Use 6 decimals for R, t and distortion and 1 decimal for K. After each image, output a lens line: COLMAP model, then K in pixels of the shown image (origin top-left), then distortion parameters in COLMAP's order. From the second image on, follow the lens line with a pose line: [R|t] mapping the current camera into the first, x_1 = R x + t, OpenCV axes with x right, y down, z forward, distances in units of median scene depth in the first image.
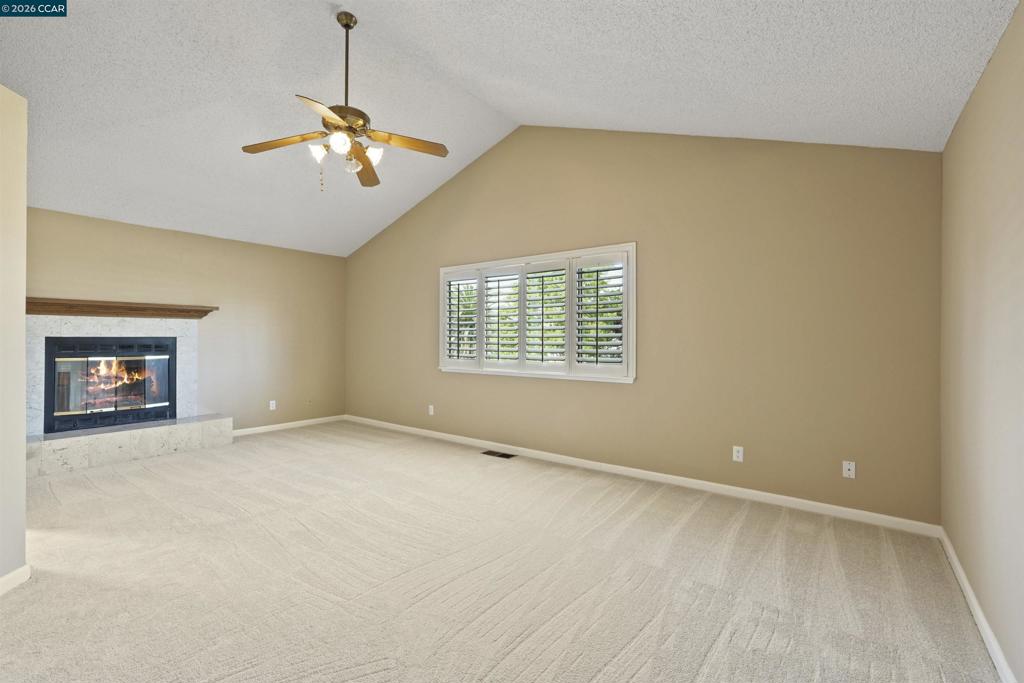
lens RADIAL K [[453.5, 0, 521.0], [0, 453.5, 339.3], [0, 0, 1]] dist [-0.010252, 0.005858]
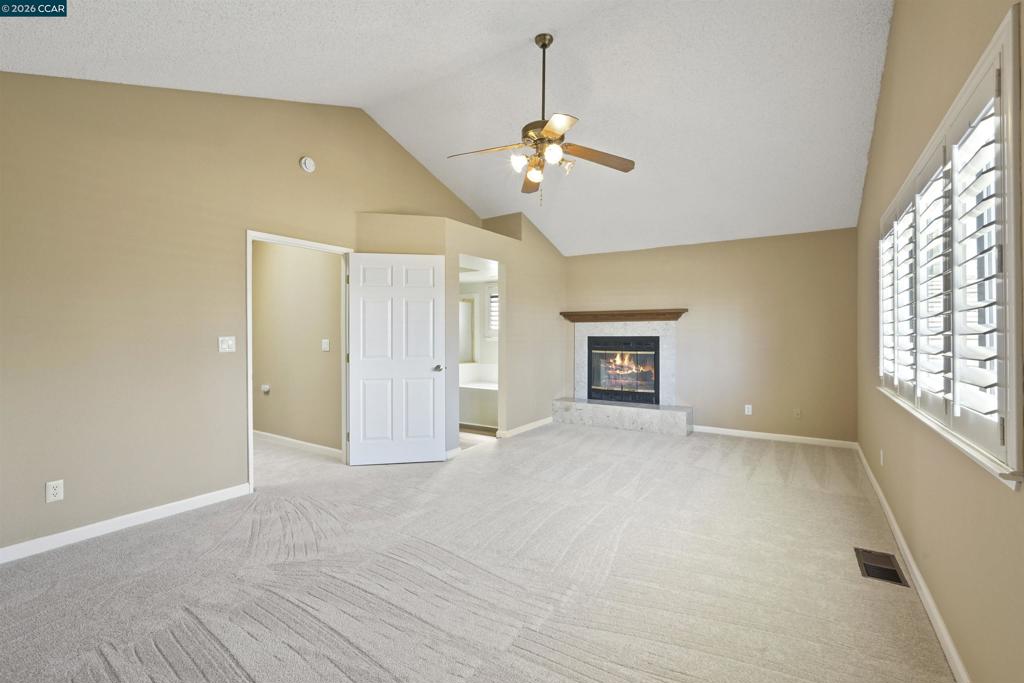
lens RADIAL K [[453.5, 0, 501.5], [0, 453.5, 339.3], [0, 0, 1]] dist [-0.010252, 0.005858]
pose [[0.048826, 0.001779, -0.998806, 0.444642], [-0.003871, 0.999991, 0.001591, 0.002294], [0.998800, 0.003788, 0.048832, 0.567970]]
